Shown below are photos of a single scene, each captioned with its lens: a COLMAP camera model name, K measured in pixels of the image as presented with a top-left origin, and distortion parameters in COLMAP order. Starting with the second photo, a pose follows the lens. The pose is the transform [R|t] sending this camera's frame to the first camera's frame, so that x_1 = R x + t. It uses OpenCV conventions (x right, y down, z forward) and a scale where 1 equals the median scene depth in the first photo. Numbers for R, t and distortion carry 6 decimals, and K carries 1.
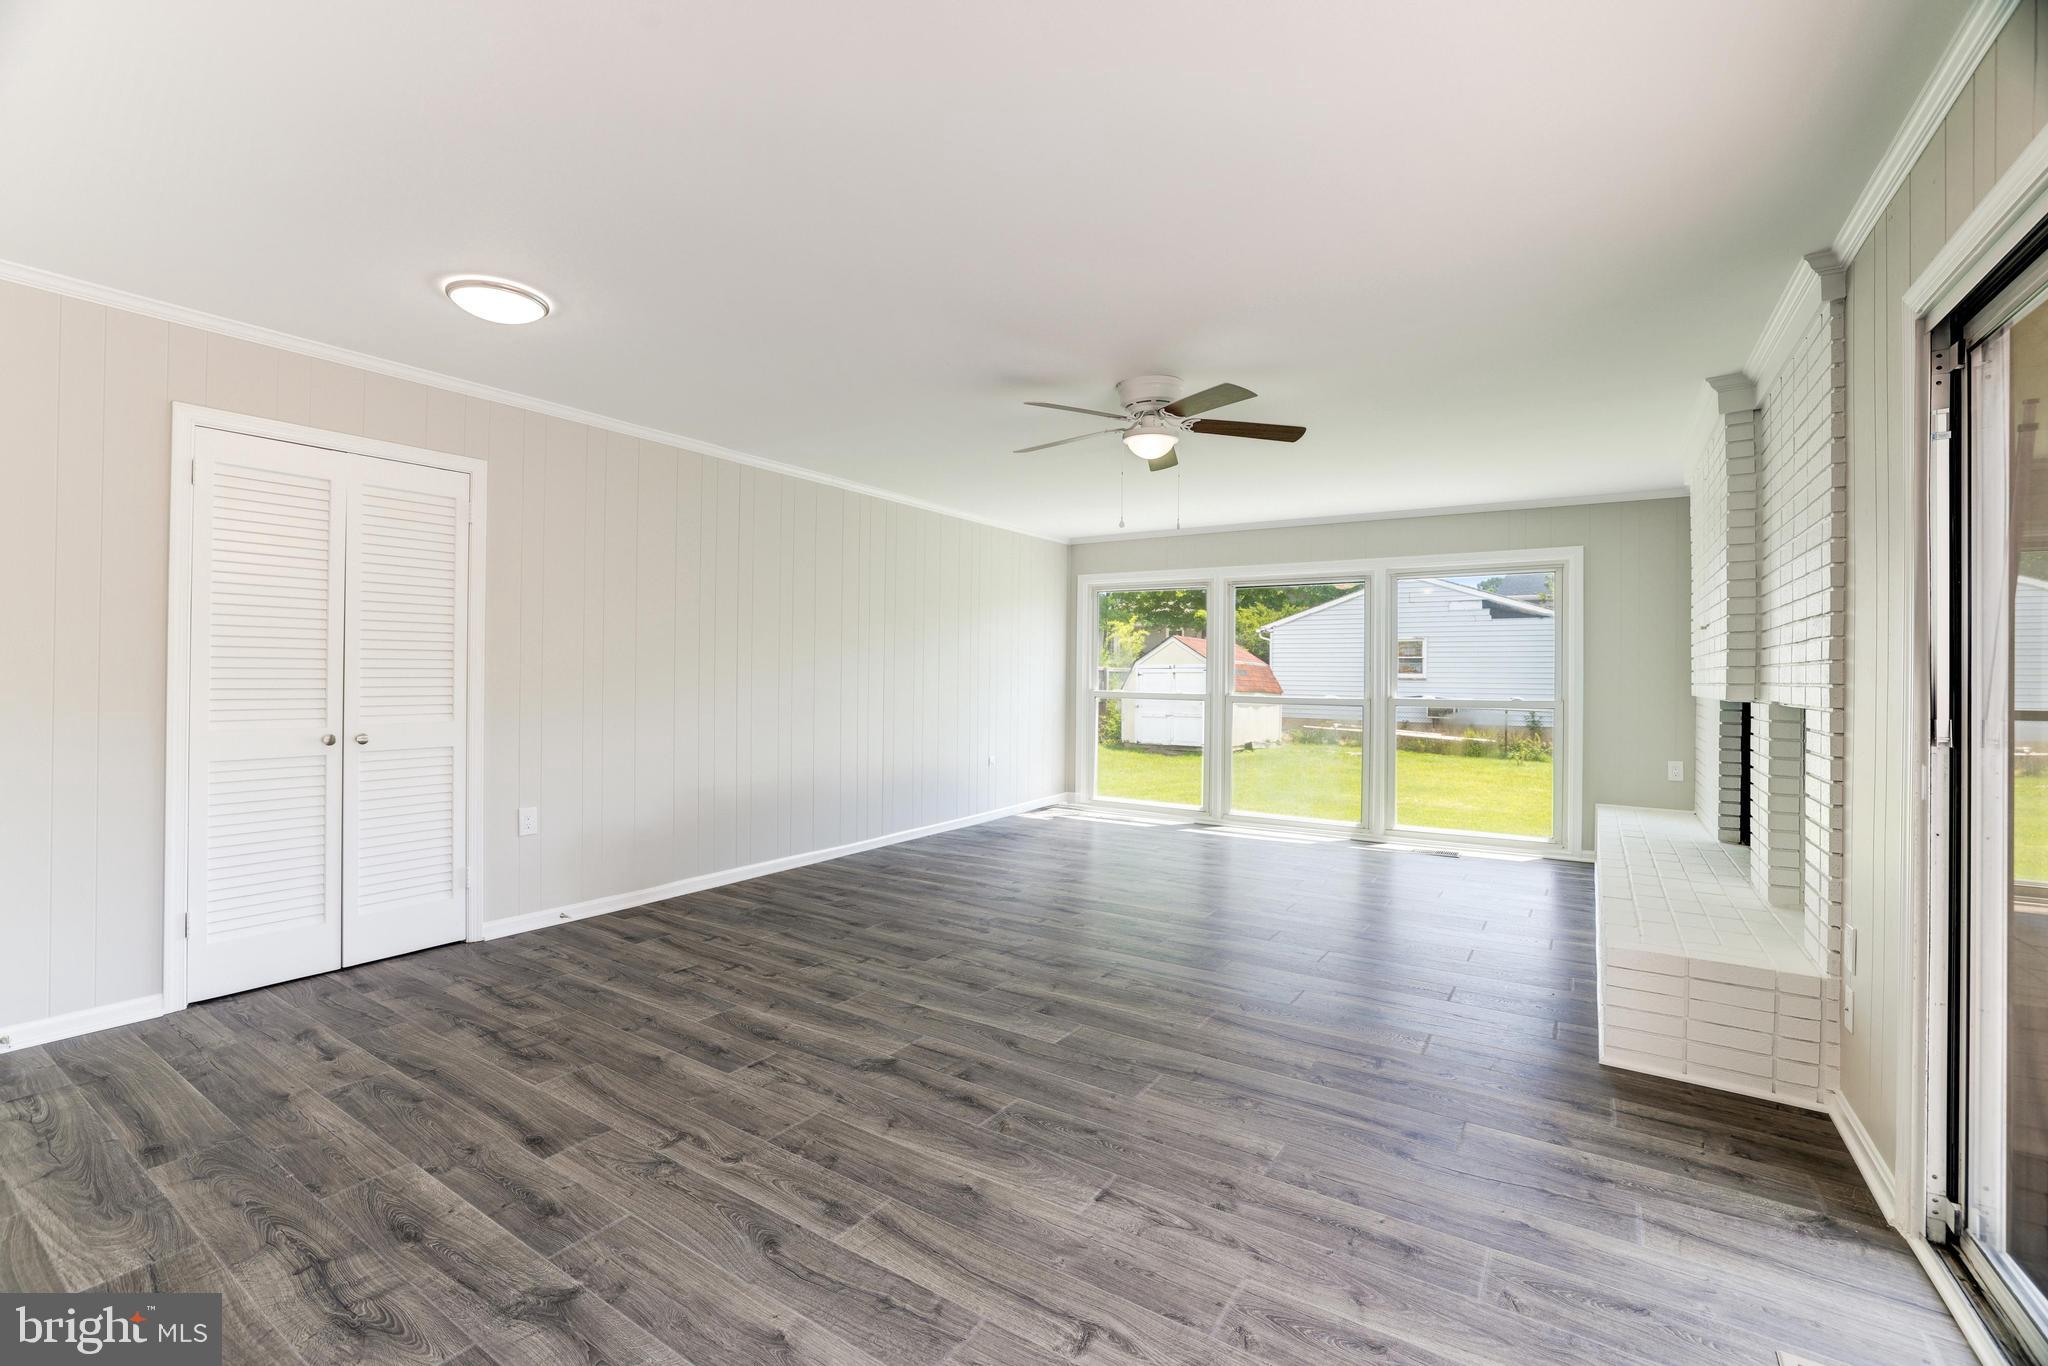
lens RADIAL K [[889.4, 0, 1022.7], [0, 889.4, 670.5], [0, 0, 1]] dist [-0.051012, 0.019788]
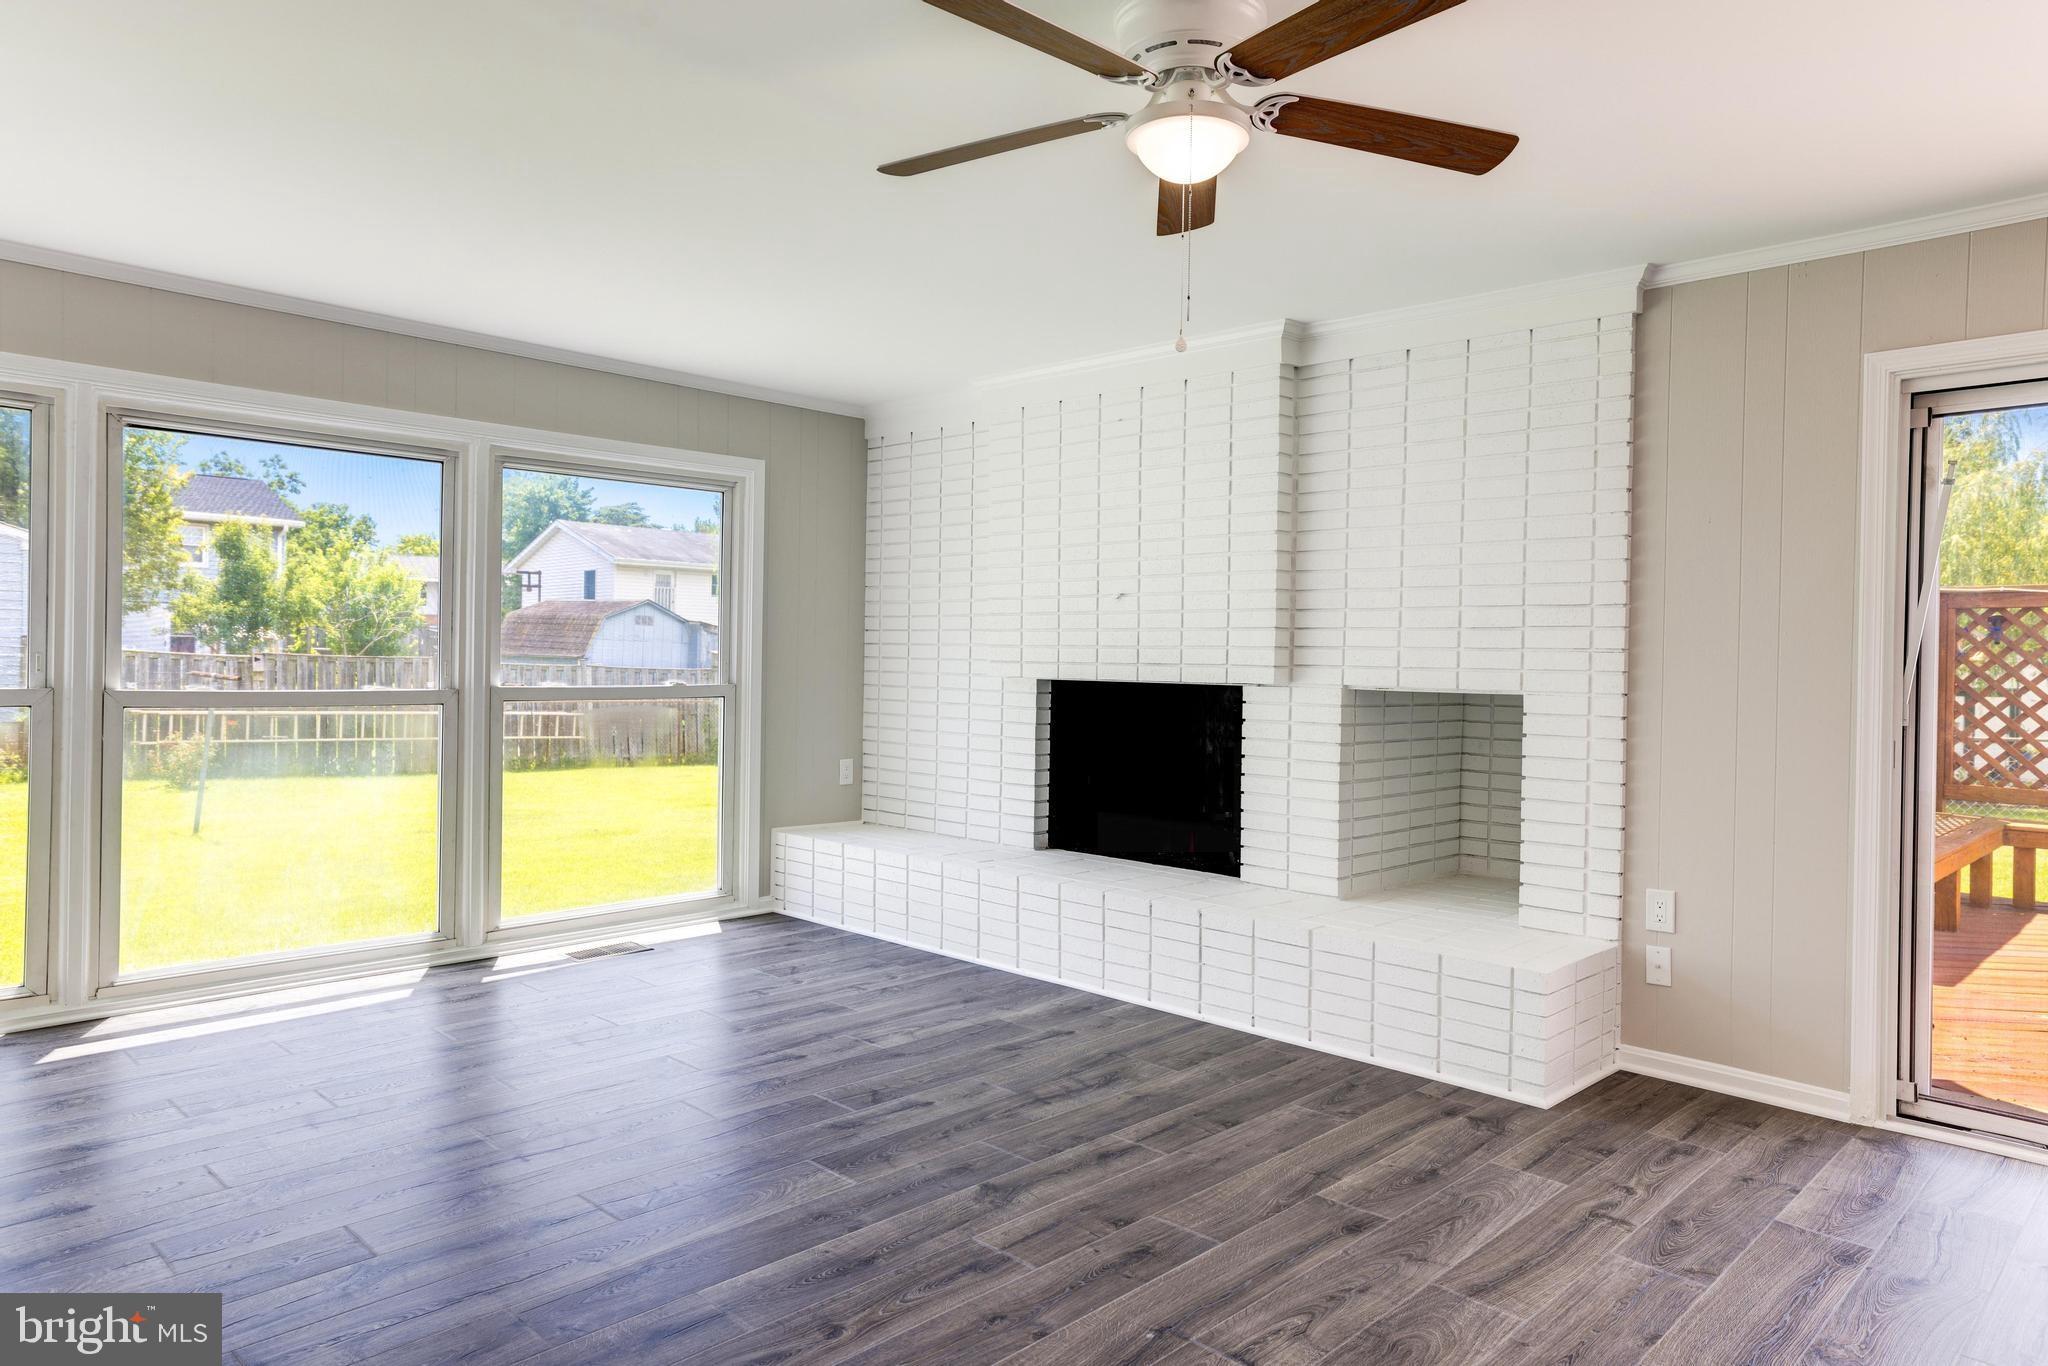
lens RADIAL K [[1289.0, 0, 1018.4], [0, 1289.0, 655.4], [0, 0, 1]] dist [-0.030399, 0.045754]
pose [[0.192942, -0.005459, 0.981195, -0.566244], [-0.020014, 0.999755, 0.009498, -0.003022], [-0.981006, -0.021470, 0.192785, 1.041330]]
